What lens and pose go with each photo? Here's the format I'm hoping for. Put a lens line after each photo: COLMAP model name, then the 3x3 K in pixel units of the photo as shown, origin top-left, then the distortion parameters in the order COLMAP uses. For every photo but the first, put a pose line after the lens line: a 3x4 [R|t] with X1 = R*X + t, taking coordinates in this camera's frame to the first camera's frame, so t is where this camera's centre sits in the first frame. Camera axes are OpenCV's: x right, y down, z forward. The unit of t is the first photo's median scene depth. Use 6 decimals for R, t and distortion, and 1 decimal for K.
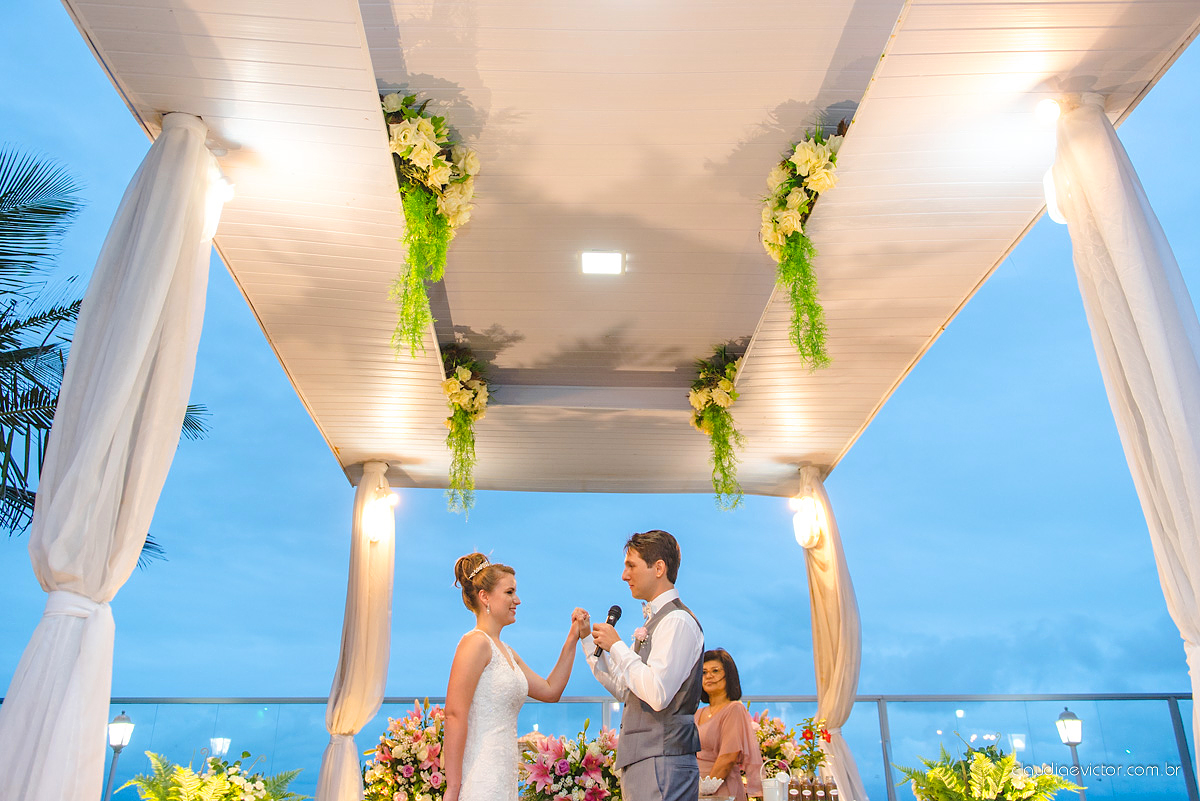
lens RADIAL K [[974.8, 0, 586.3], [0, 974.8, 359.3], [0, 0, 1]] dist [-0.007341, 0.002702]
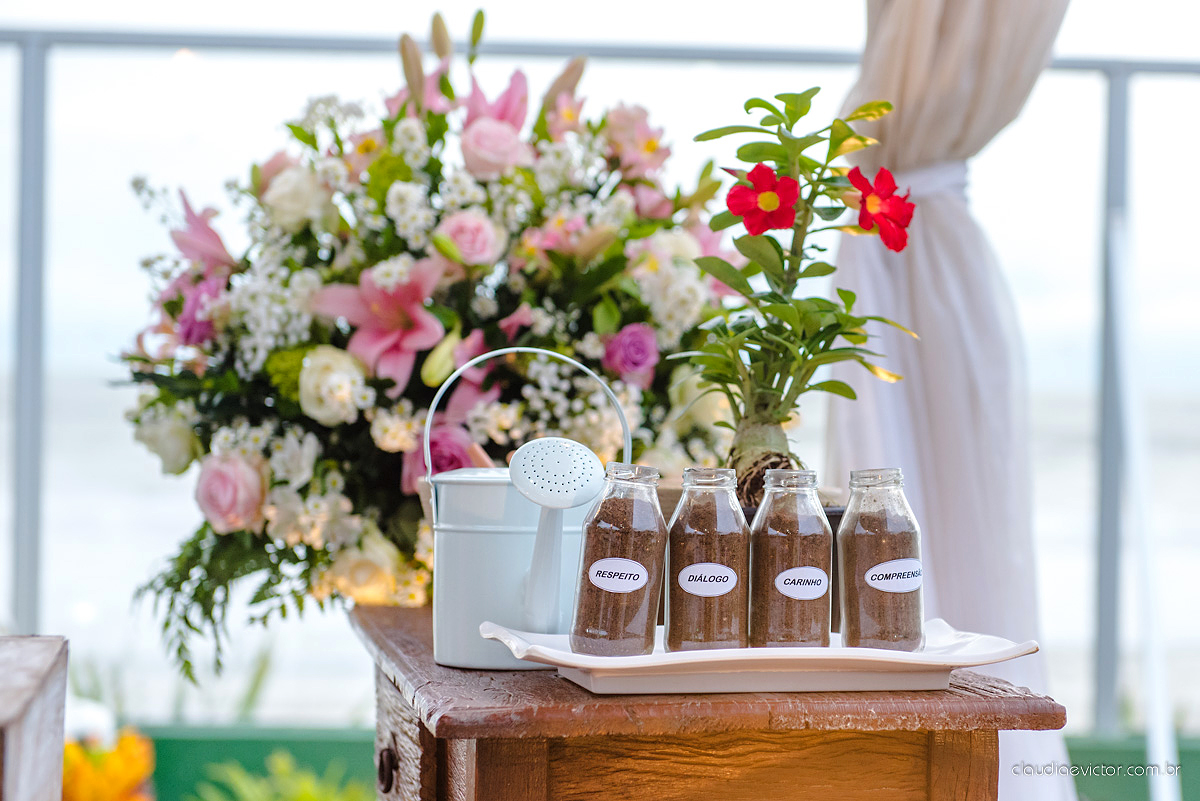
lens RADIAL K [[3051.9, 0, 660.3], [0, 3051.9, 400.2], [0, 0, 1]] dist [0.397291, -0.064278]
pose [[0.988725, 0.011089, 0.149333, 0.131047], [-0.073821, 0.903747, 0.421654, 0.199707], [-0.130284, -0.427924, 0.894375, 0.523923]]
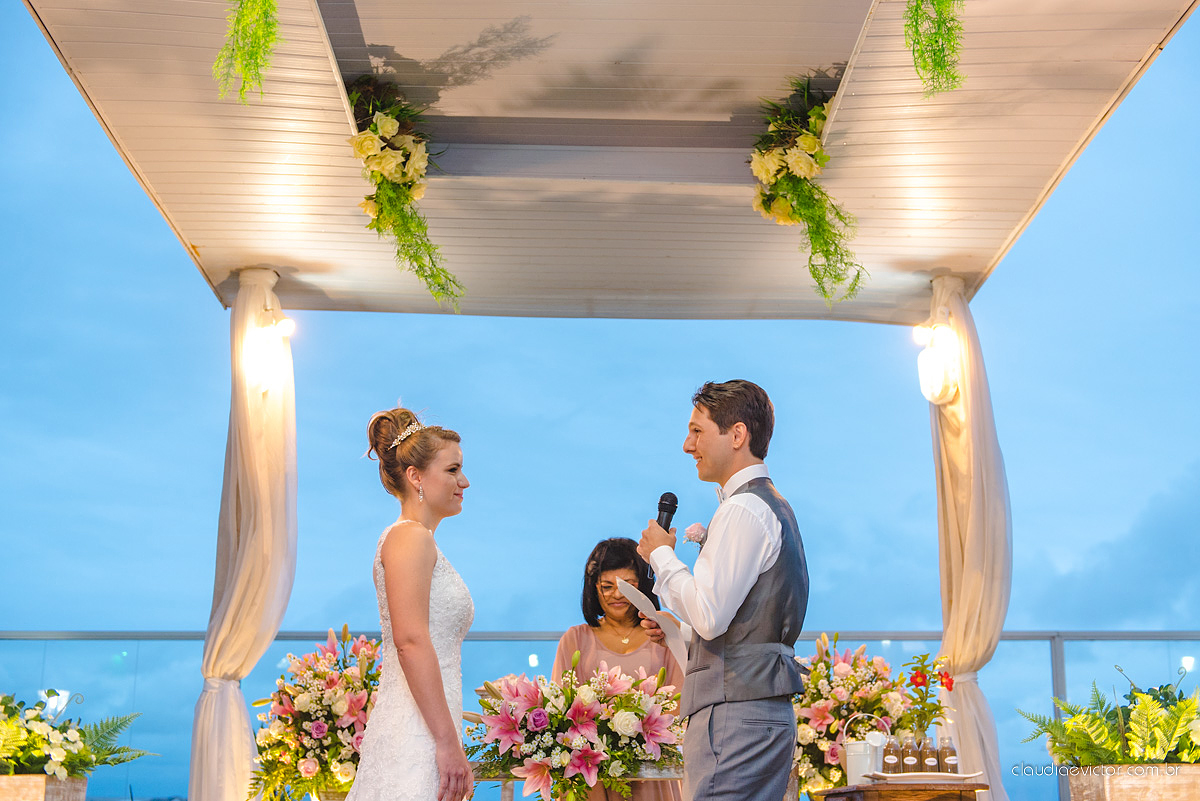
lens RADIAL K [[1566.7, 0, 600.0], [0, 1566.7, 400.5], [0, 0, 1]] dist [-0.016759, 0.027608]
pose [[0.999906, 0.001970, -0.013553, 0.023937], [0.000525, 0.983354, 0.181698, 0.006556], [0.013686, -0.181688, 0.983261, -0.011097]]
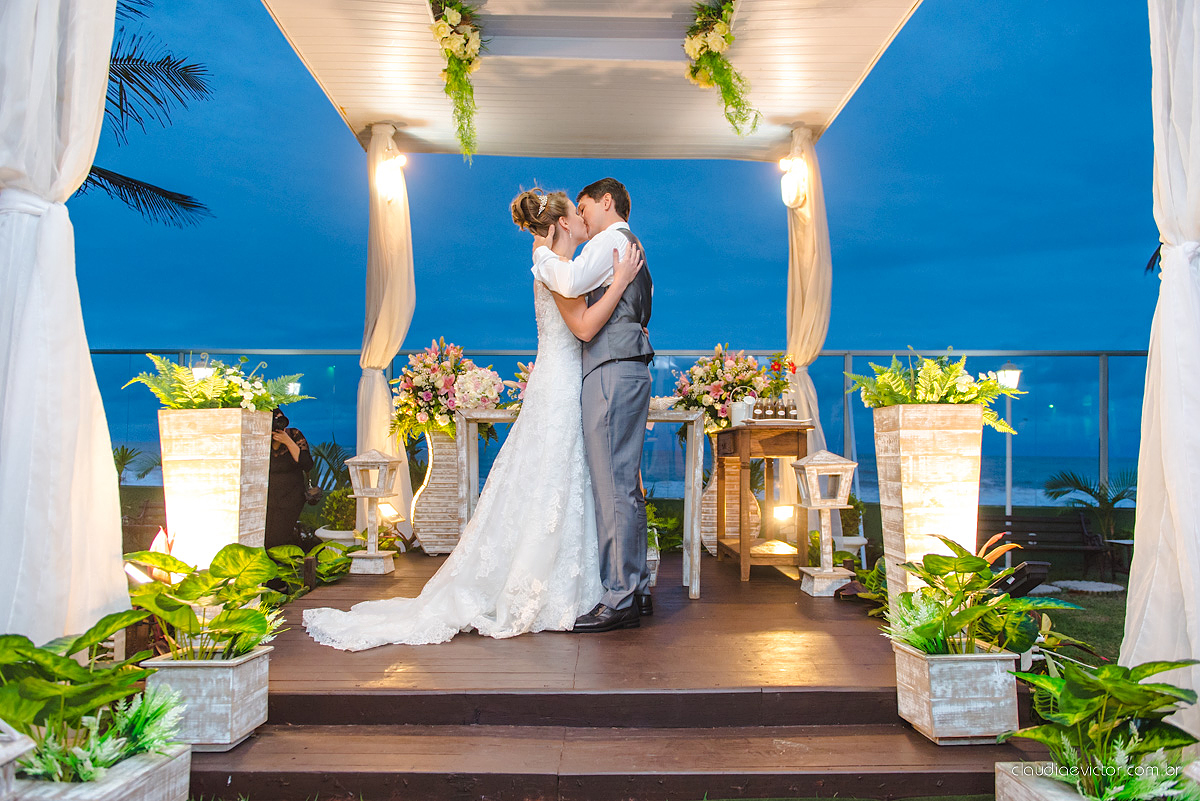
lens RADIAL K [[846.4, 0, 576.5], [0, 846.4, 416.3], [0, 0, 1]] dist [-0.004855, -0.002887]
pose [[0.999417, 0.008163, -0.033142, 0.028784], [0.005264, 0.922507, 0.385945, 0.056543], [0.033724, -0.385894, 0.921926, 0.065454]]
